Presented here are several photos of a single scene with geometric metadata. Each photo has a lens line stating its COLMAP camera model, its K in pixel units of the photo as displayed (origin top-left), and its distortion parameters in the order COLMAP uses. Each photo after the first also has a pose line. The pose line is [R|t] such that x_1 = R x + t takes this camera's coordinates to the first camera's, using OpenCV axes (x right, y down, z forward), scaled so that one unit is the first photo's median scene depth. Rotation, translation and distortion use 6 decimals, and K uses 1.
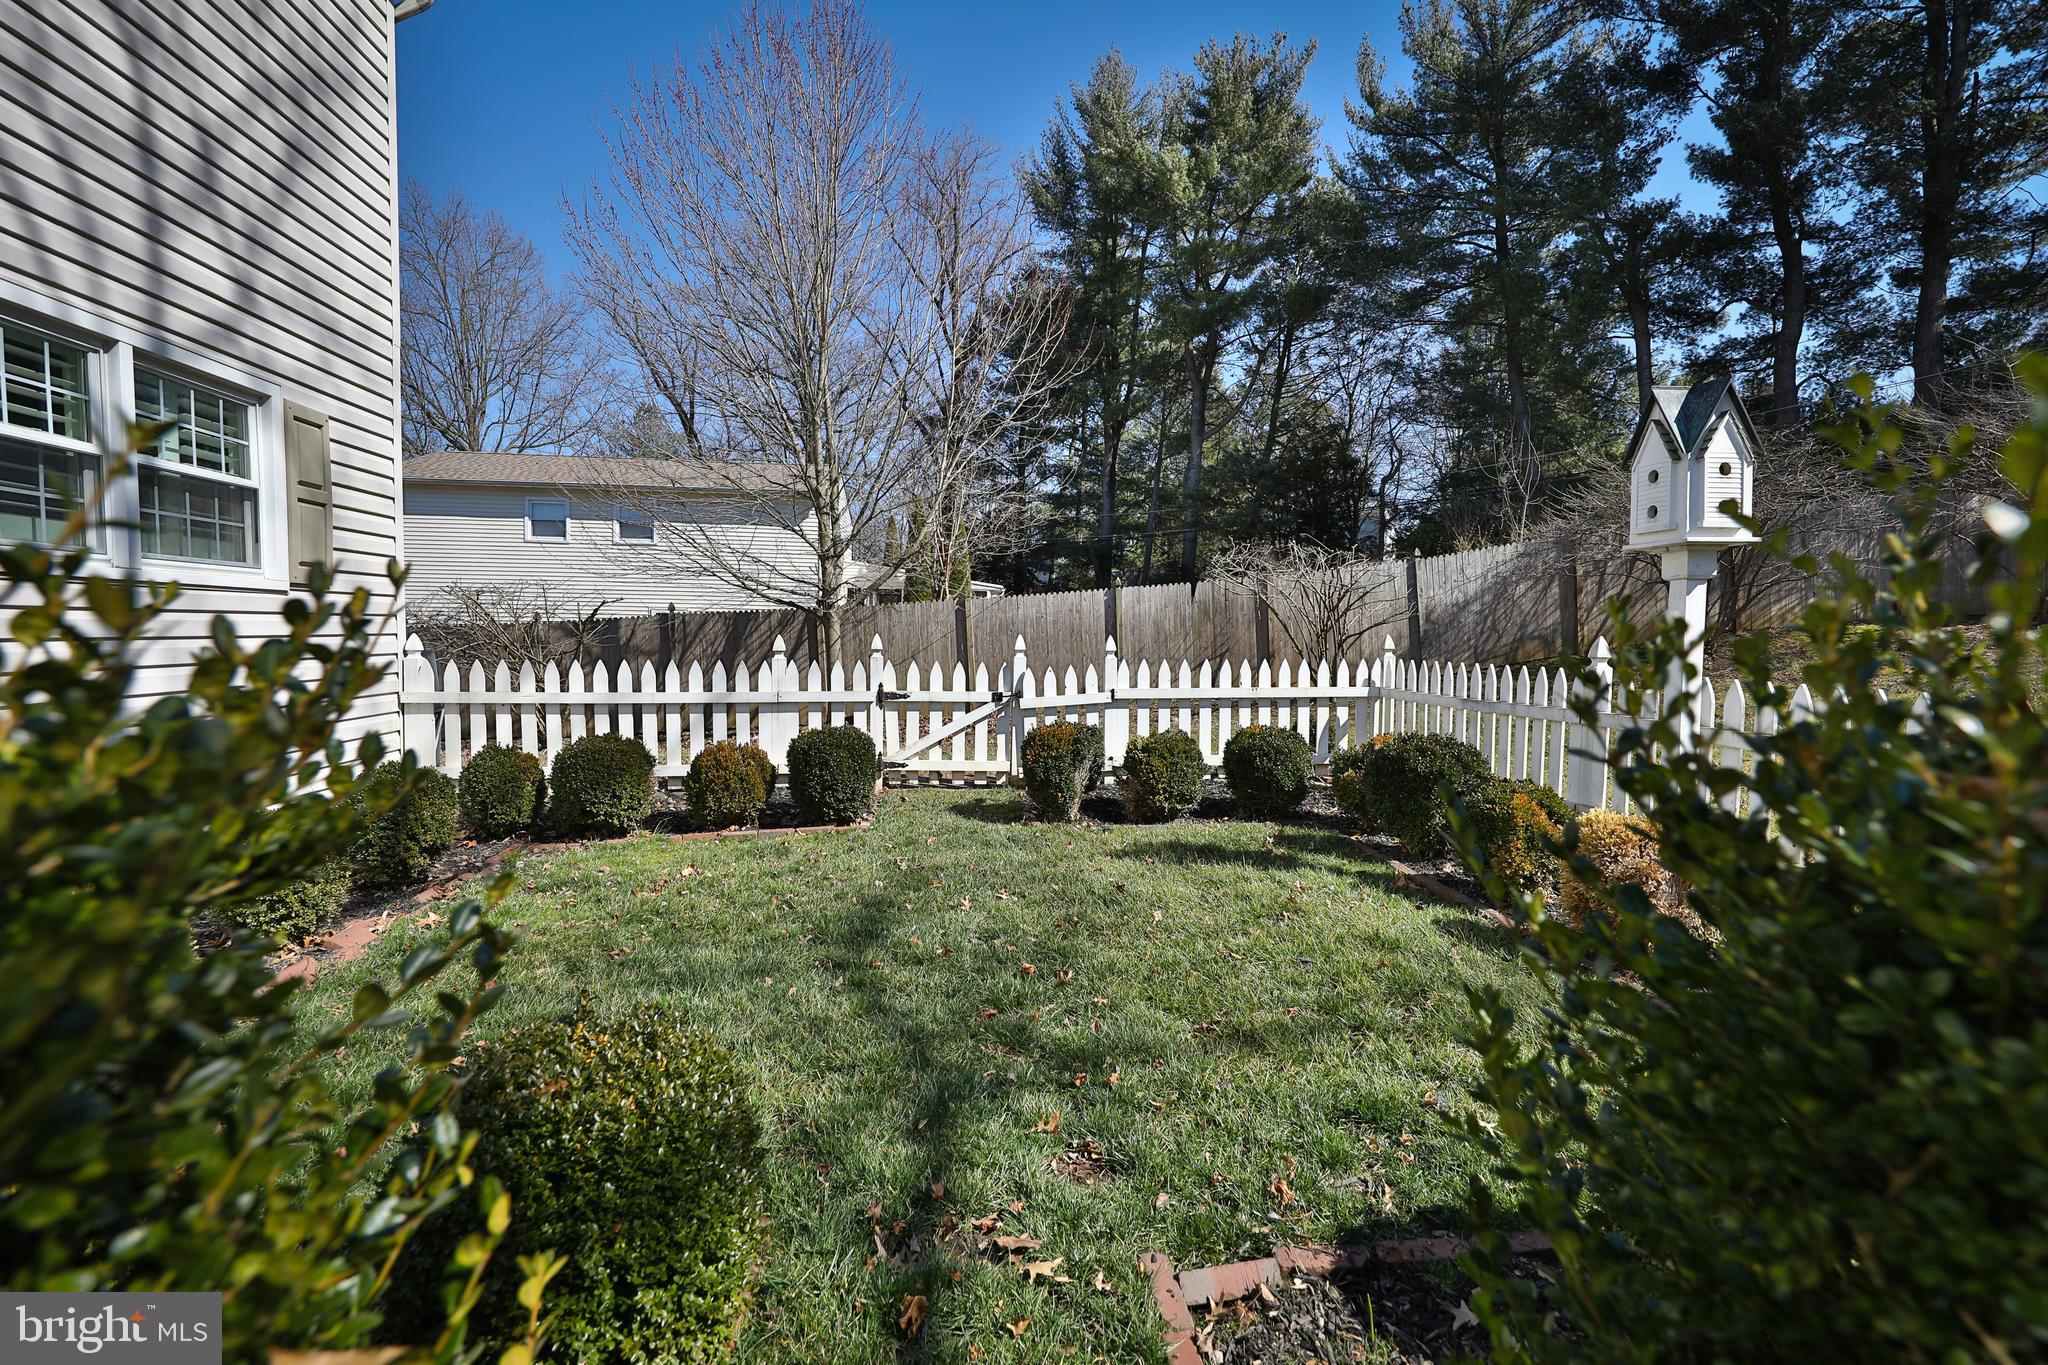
lens RADIAL K [[964.5, 0, 1023.7], [0, 964.5, 714.3], [0, 0, 1]] dist [-0.001296, -0.000596]
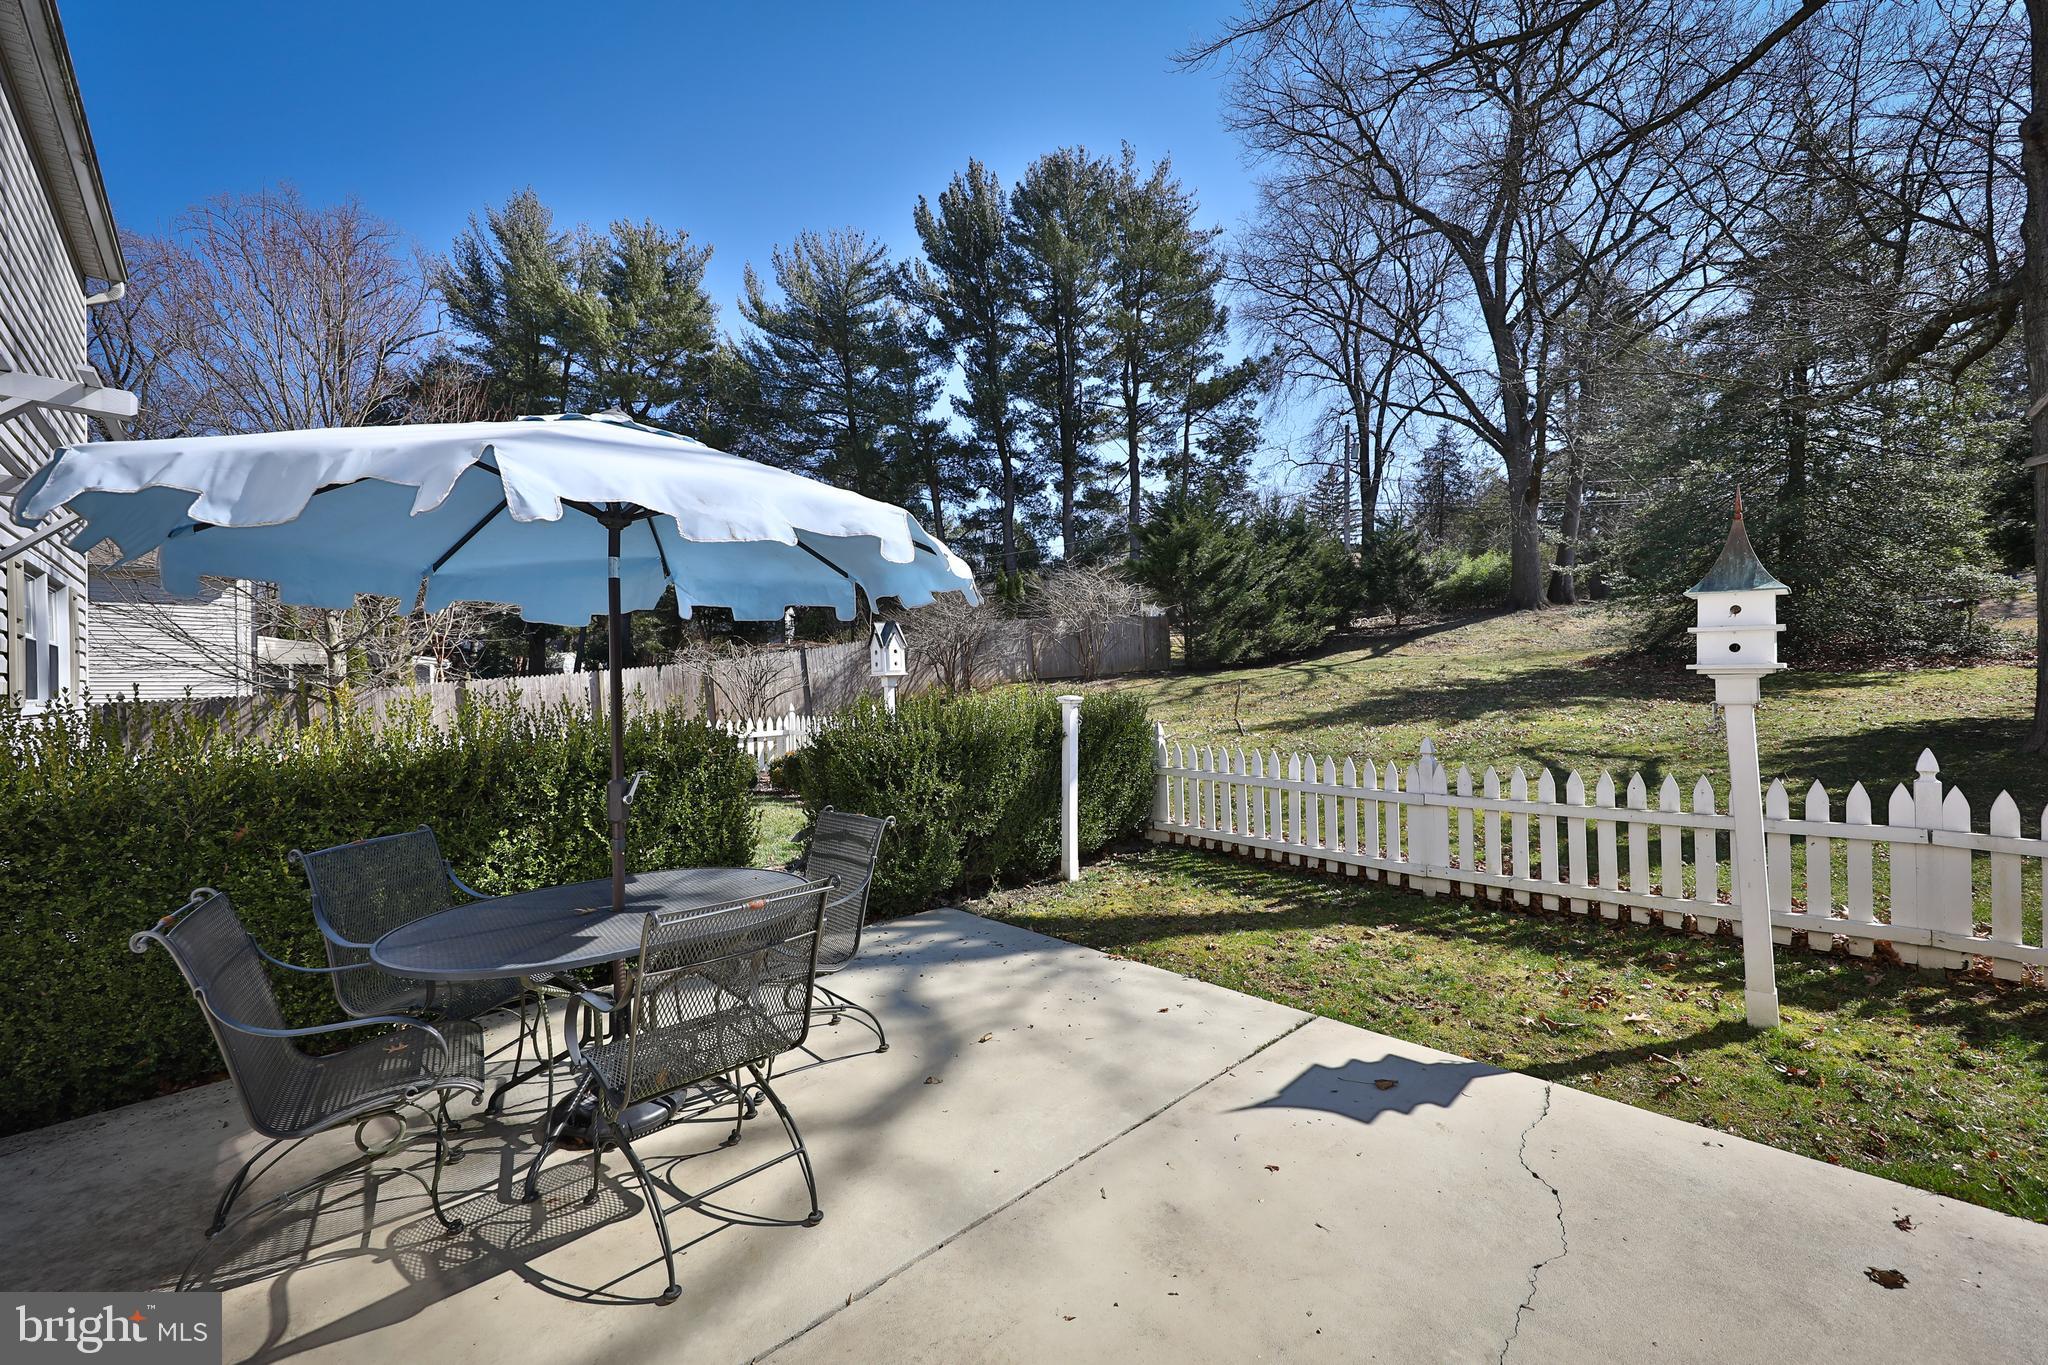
lens RADIAL K [[786.5, 0, 1039.5], [0, 786.5, 669.6], [0, 0, 1]] dist [0.000710, -0.004276]
pose [[0.786529, -0.018146, 0.617287, -0.036341], [0.082540, 0.993689, -0.075959, 0.002365], [-0.612013, 0.110695, 0.783062, -0.098290]]
